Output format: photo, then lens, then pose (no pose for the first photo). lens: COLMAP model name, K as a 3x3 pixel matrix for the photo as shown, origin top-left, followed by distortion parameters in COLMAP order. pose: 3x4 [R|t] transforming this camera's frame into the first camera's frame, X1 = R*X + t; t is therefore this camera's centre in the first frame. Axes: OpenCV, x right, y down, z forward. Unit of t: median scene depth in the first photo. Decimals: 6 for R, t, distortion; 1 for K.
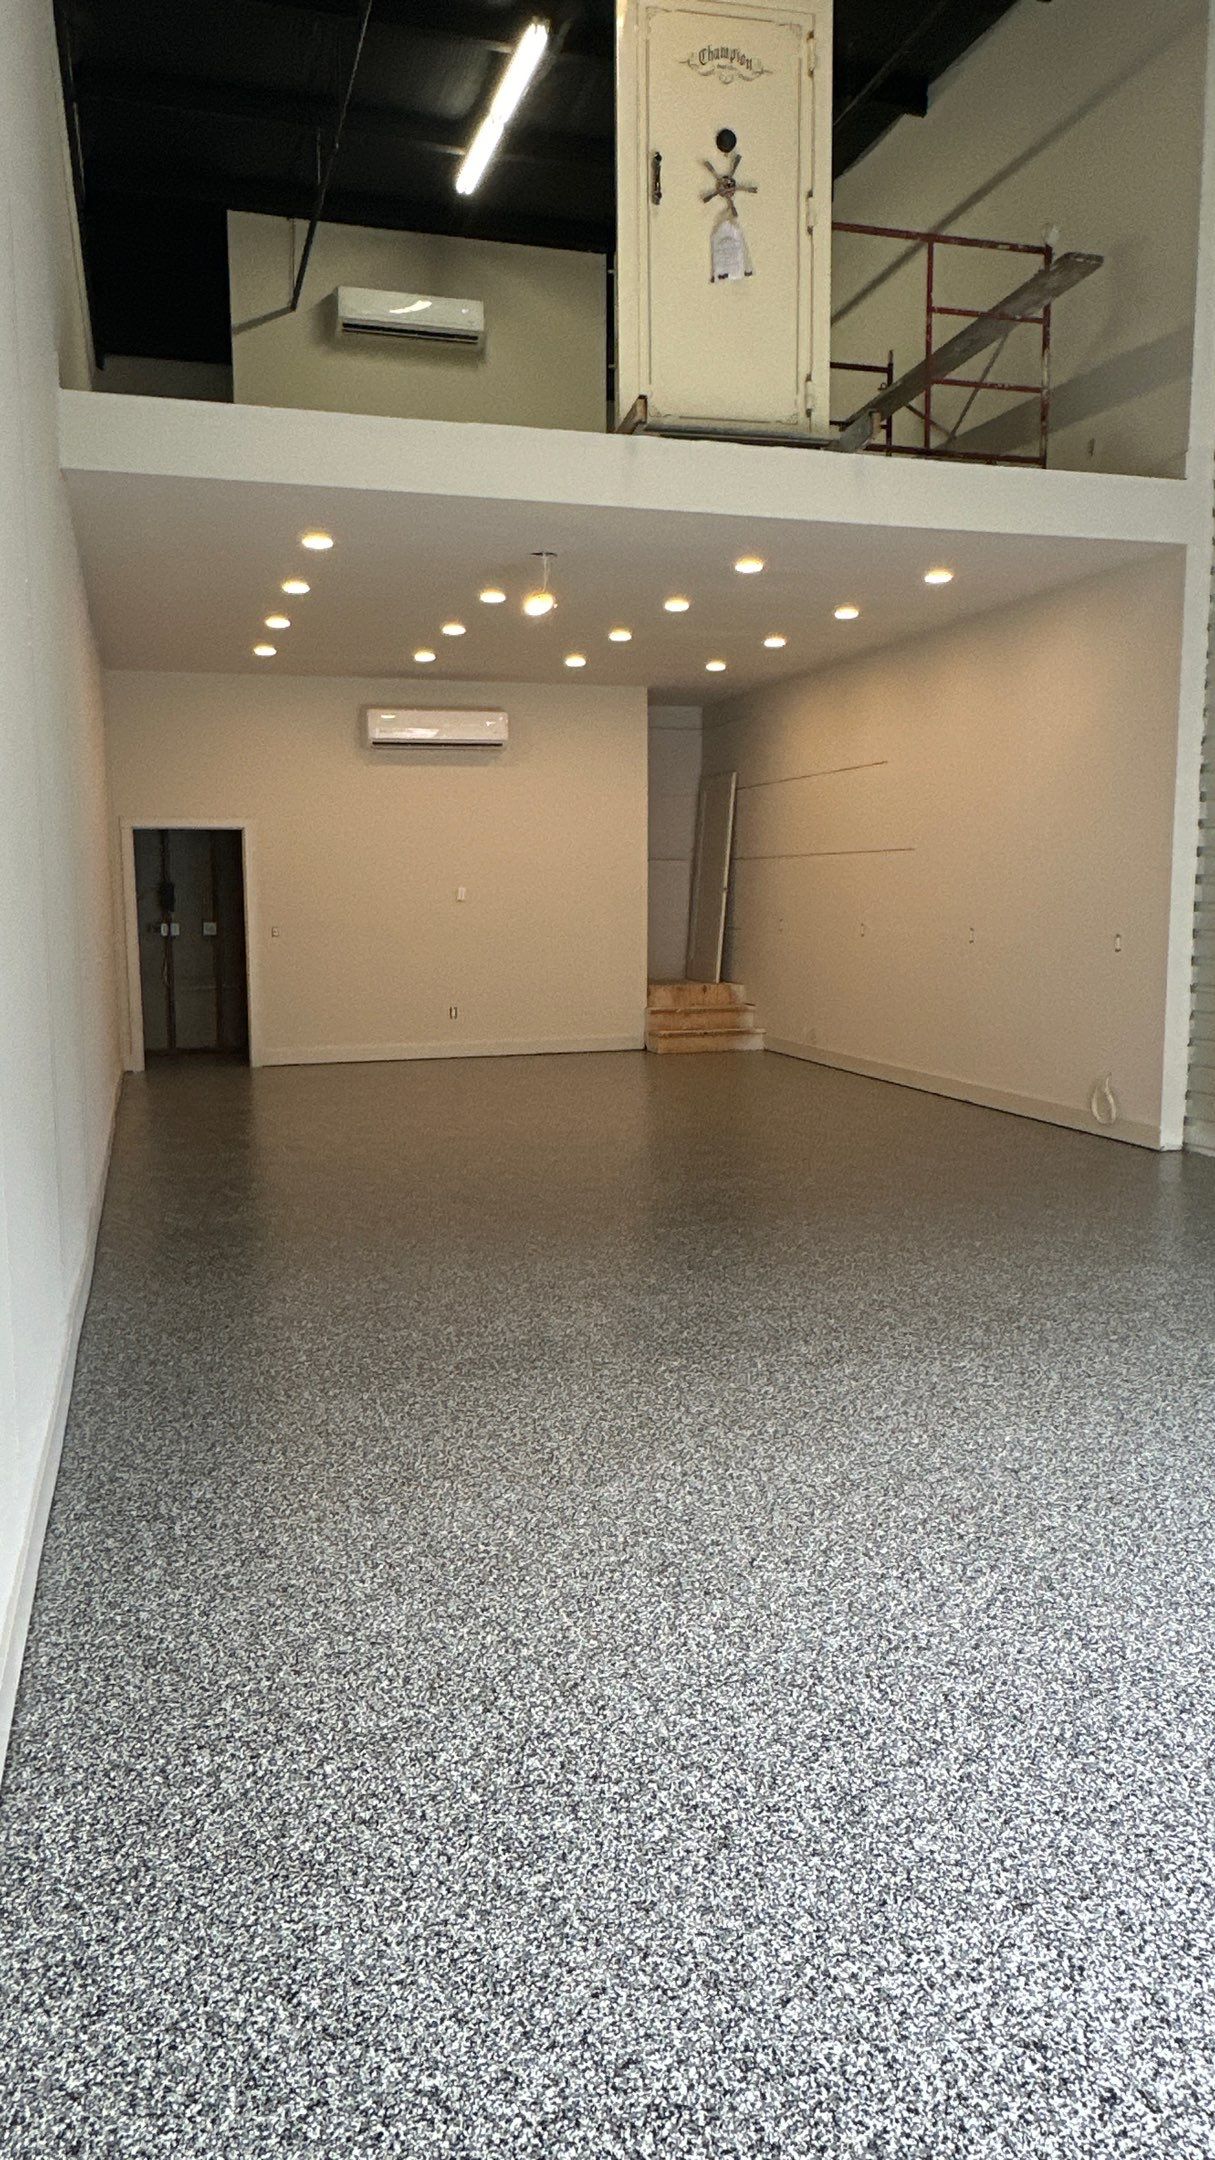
lens RADIAL K [[1468.3, 0, 603.9], [0, 1468.3, 1084.9], [0, 0, 1]] dist [-0.002504, -0.001850]
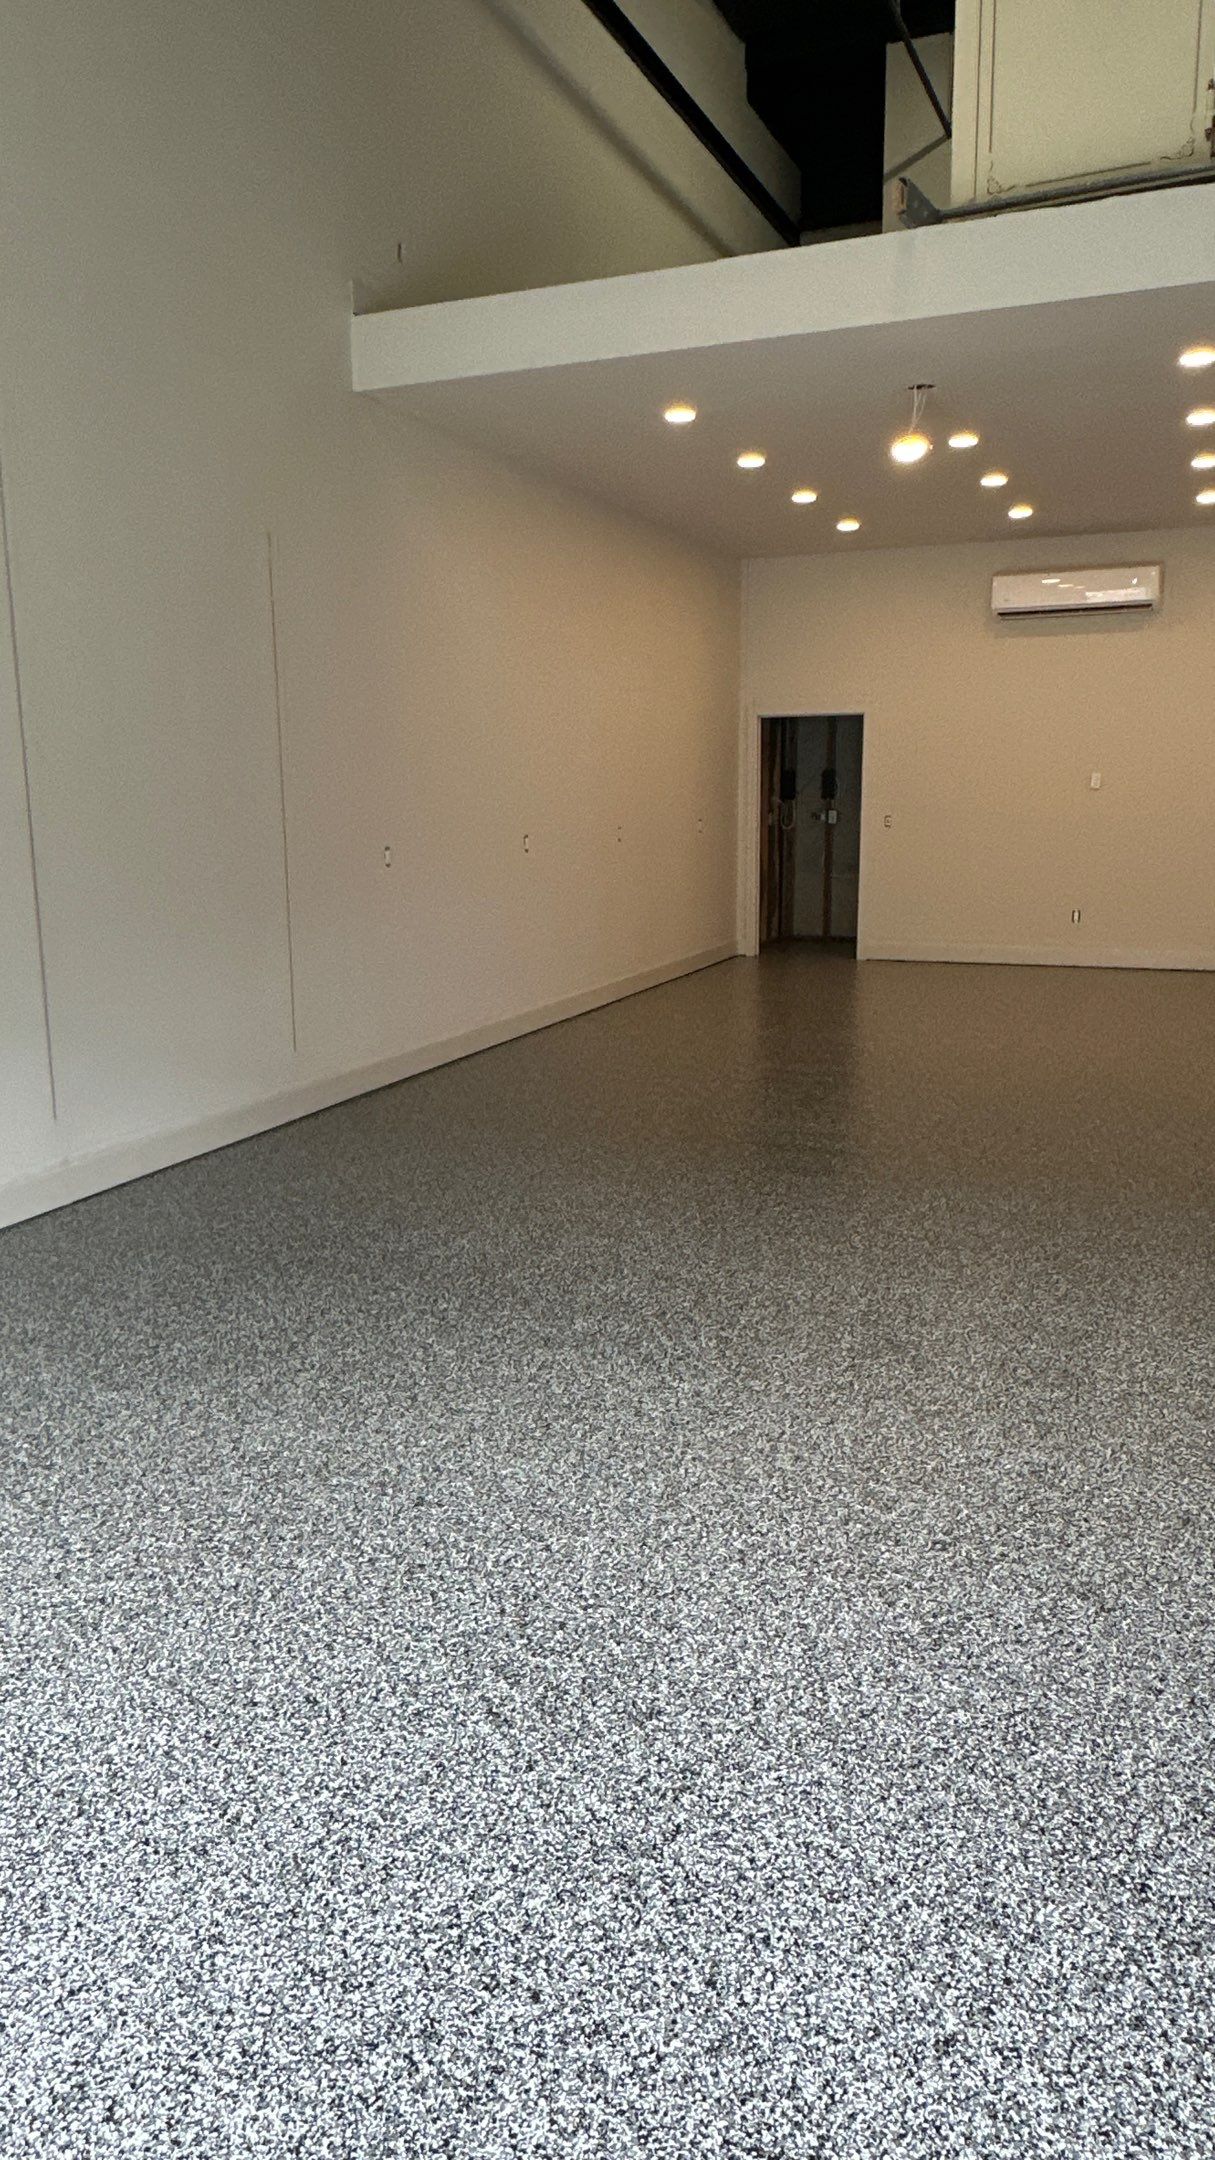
lens RADIAL K [[1468.3, 0, 607.5], [0, 1468.3, 1082.8], [0, 0, 1]] dist [-0.002504, -0.001850]
pose [[0.772788, 0.127699, -0.621685, 0.437953], [-0.078824, 0.991276, 0.105634, -0.036300], [0.629750, -0.032629, 0.776112, 0.220096]]
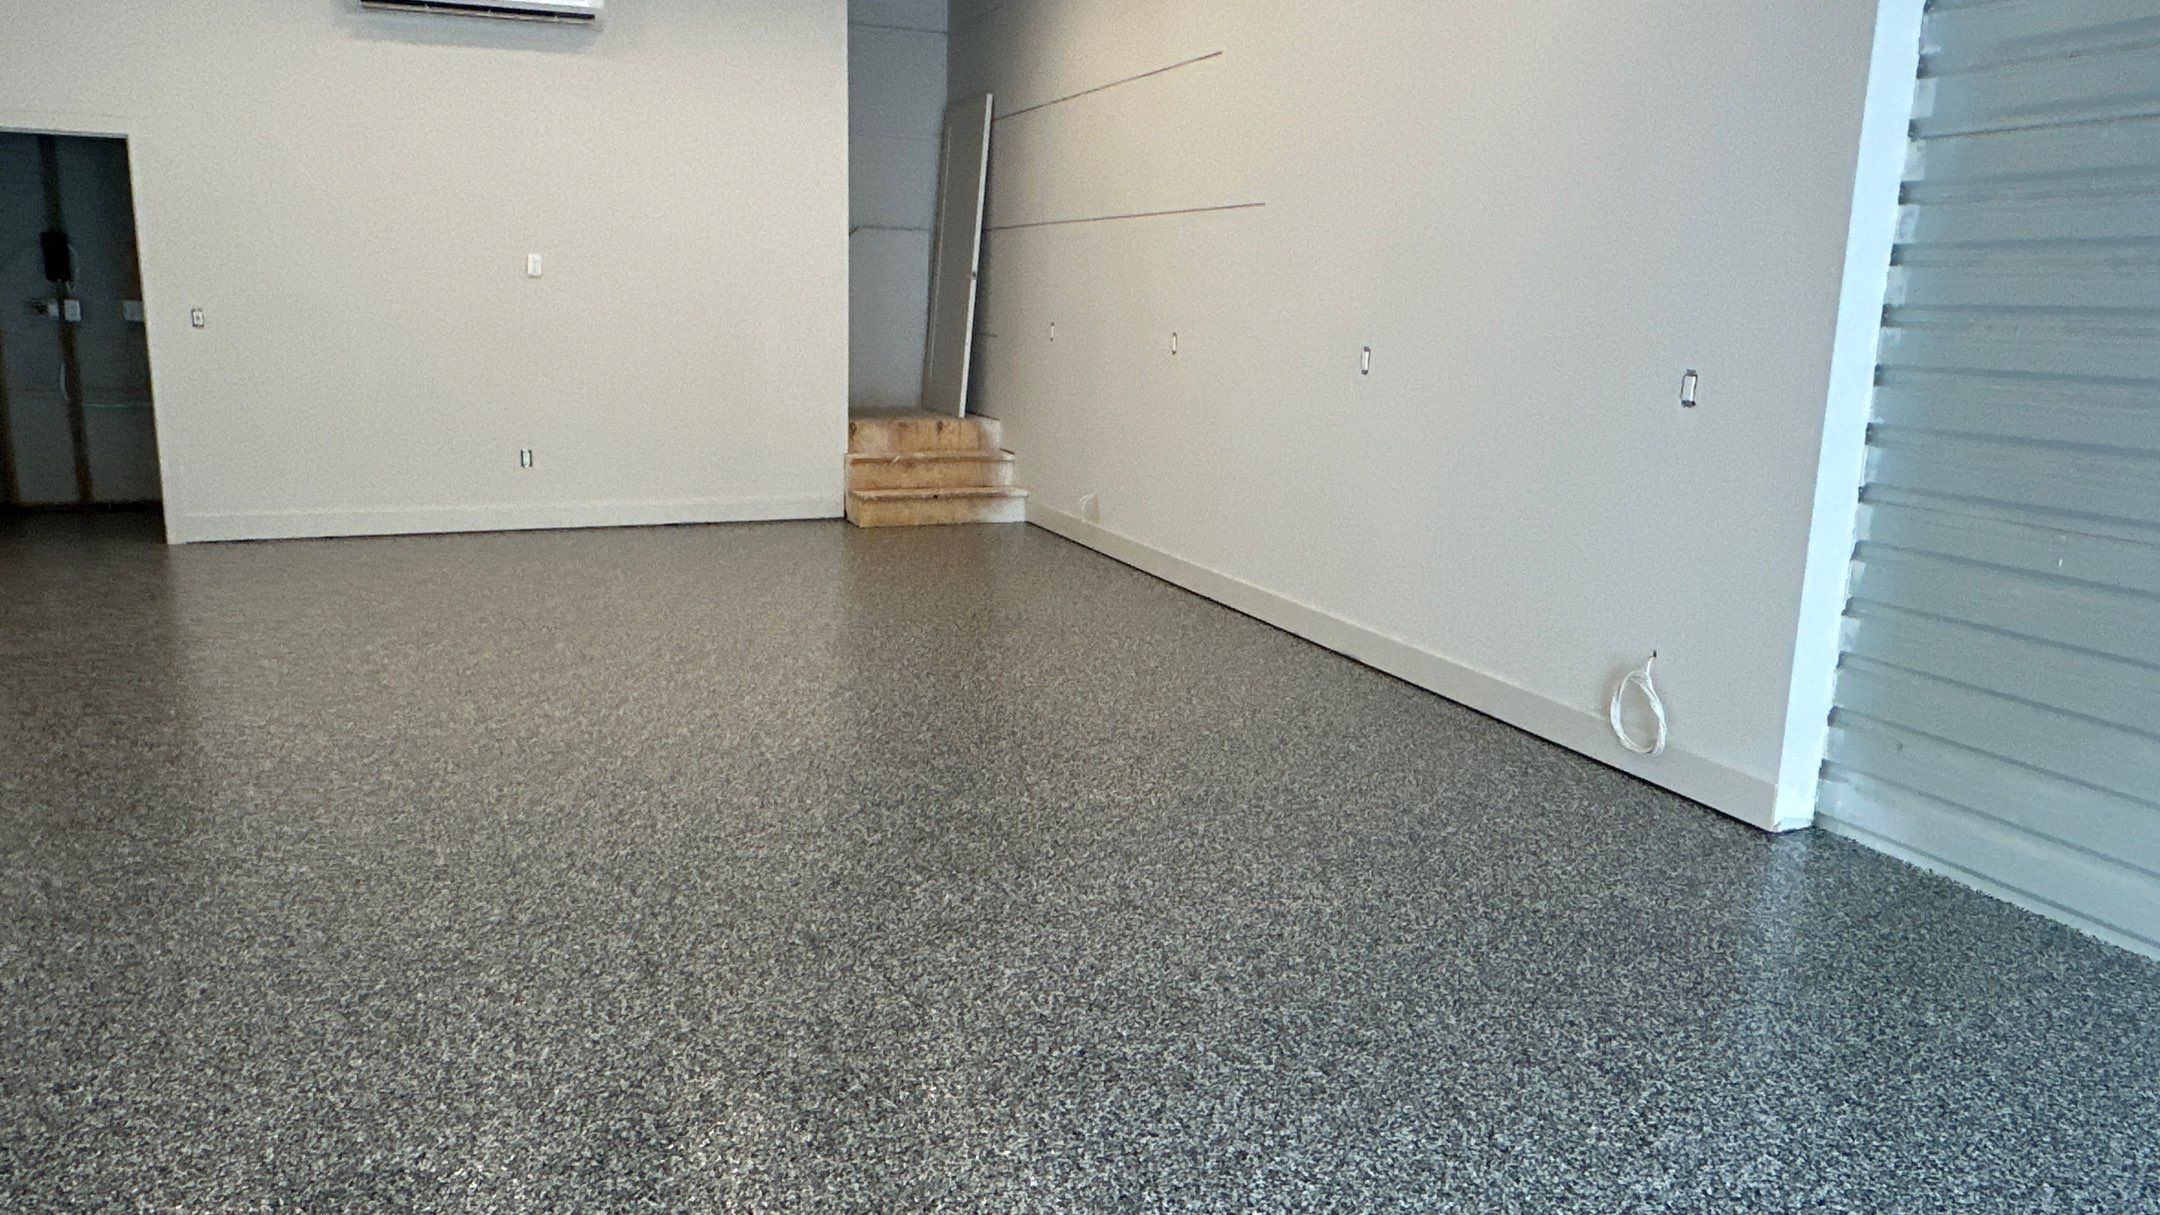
lens RADIAL K [[1468.3, 0, 1083.1], [0, 1468.3, 604.6], [0, 0, 1]] dist [-0.002504, -0.001850]
pose [[0.994102, 0.010781, 0.107910, 0.117721], [-0.018870, 0.997063, 0.074223, -0.067412], [-0.106793, -0.075821, 0.991386, 0.626631]]
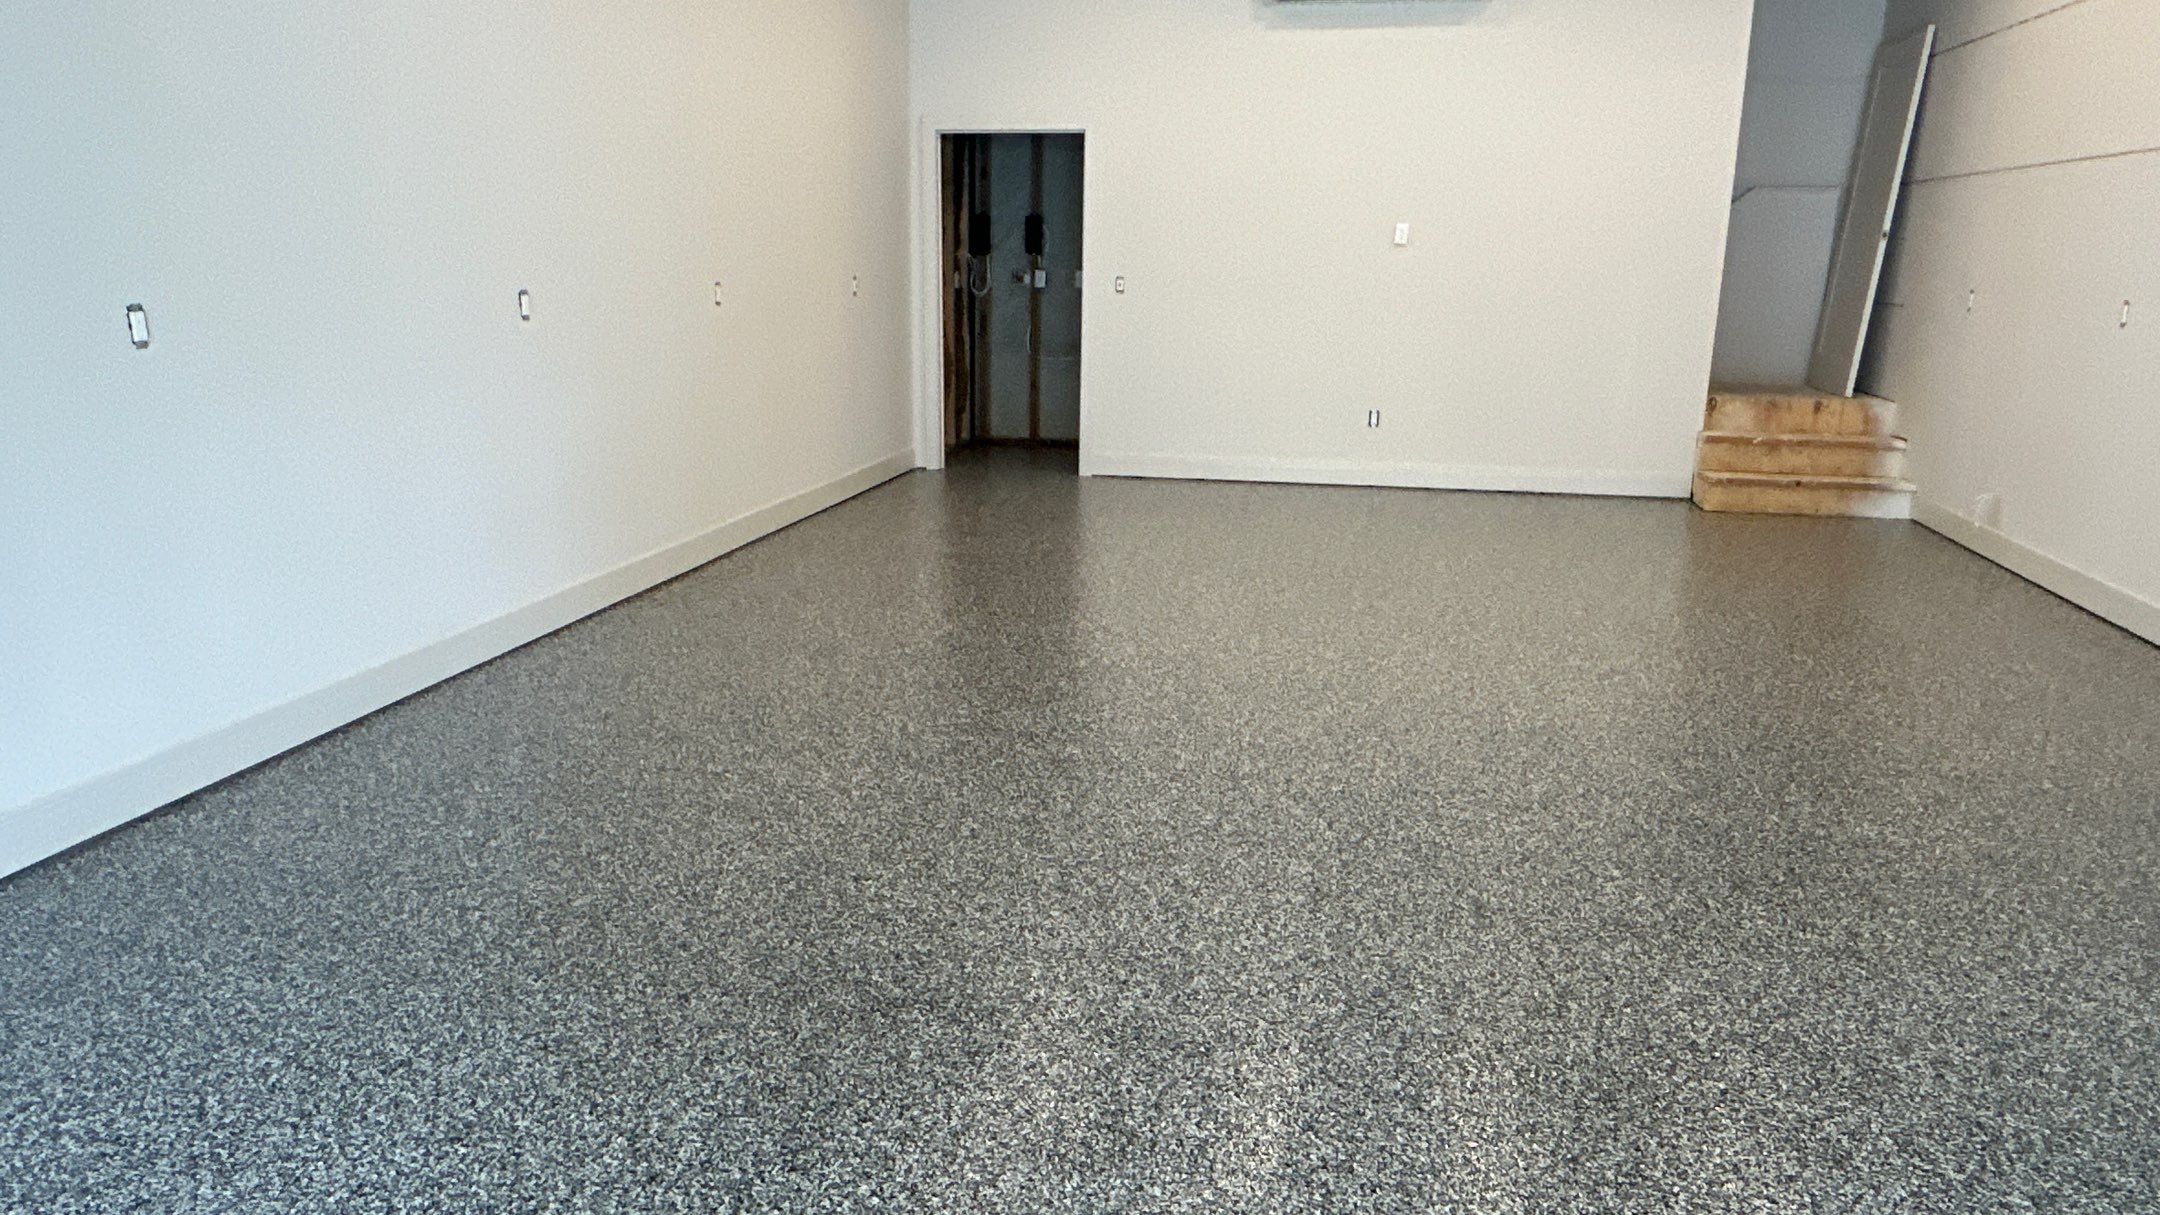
lens RADIAL K [[1468.3, 0, 1087.0], [0, 1468.3, 608.7], [0, 0, 1]] dist [-0.002504, -0.001850]
pose [[0.880530, 0.130301, -0.455729, 0.168946], [-0.081506, 0.988774, 0.125228, -0.065685], [0.466931, -0.073122, 0.881265, 0.632404]]
